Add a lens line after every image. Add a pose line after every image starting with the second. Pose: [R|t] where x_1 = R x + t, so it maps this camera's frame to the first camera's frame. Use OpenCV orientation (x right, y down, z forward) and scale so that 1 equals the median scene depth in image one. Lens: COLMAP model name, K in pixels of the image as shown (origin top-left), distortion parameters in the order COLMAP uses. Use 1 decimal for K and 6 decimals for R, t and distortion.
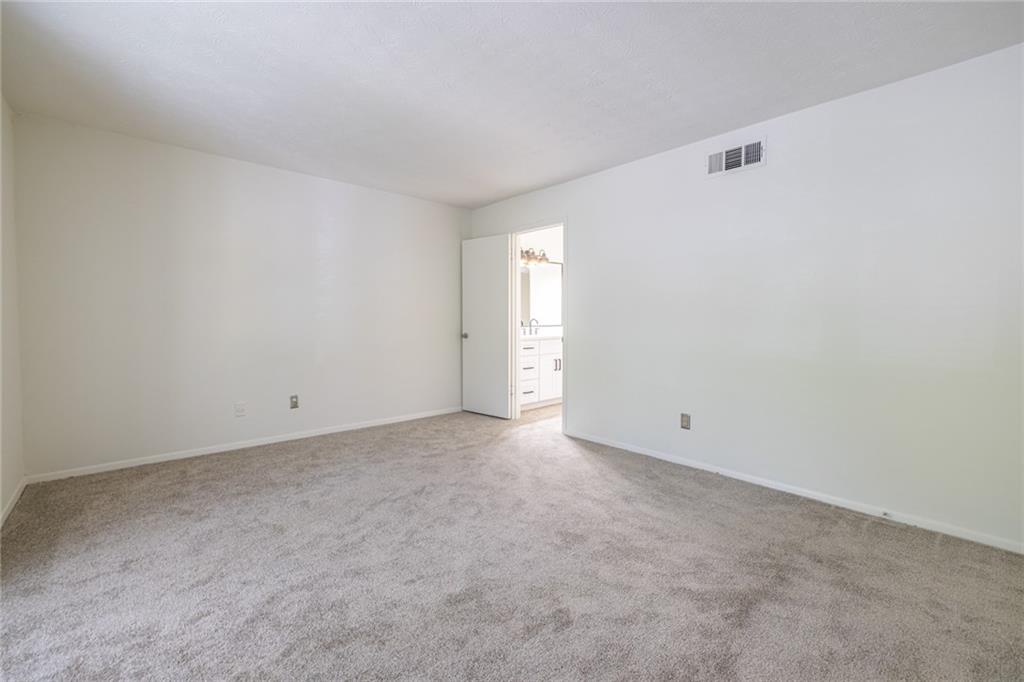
lens RADIAL K [[435.9, 0, 513.0], [0, 435.9, 335.5], [0, 0, 1]] dist [0.002657, 0.000367]
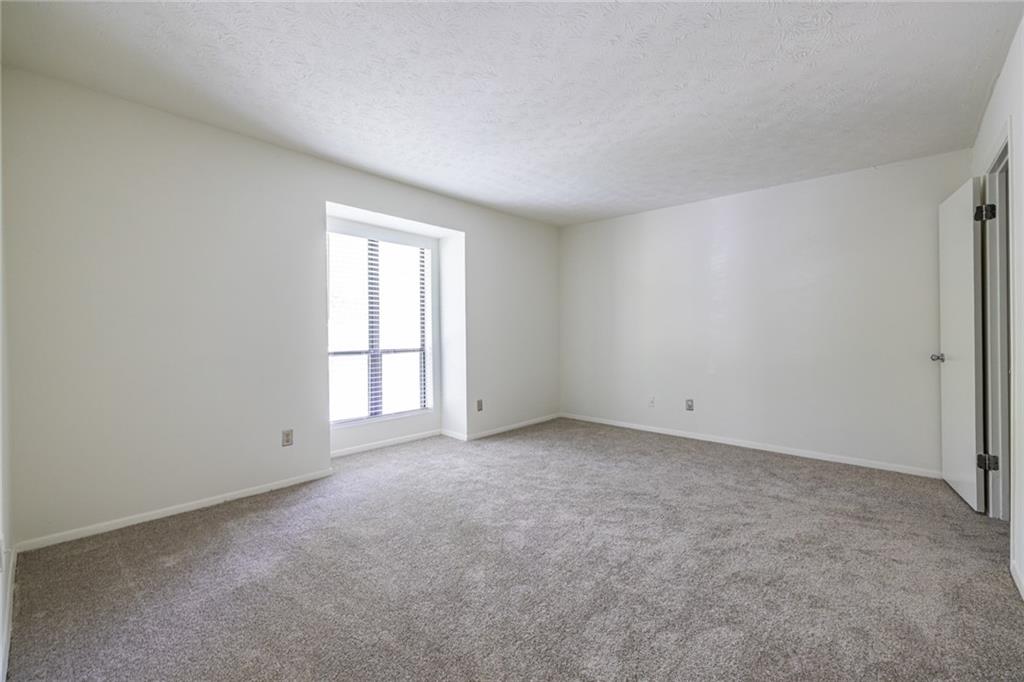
lens RADIAL K [[435.9, 0, 503.2], [0, 435.9, 338.4], [0, 0, 1]] dist [0.002657, 0.000367]
pose [[0.063154, 0.014399, -0.997900, 0.669394], [-0.021518, 0.999683, 0.013063, -0.029645], [0.997772, 0.020648, 0.063444, 0.476172]]
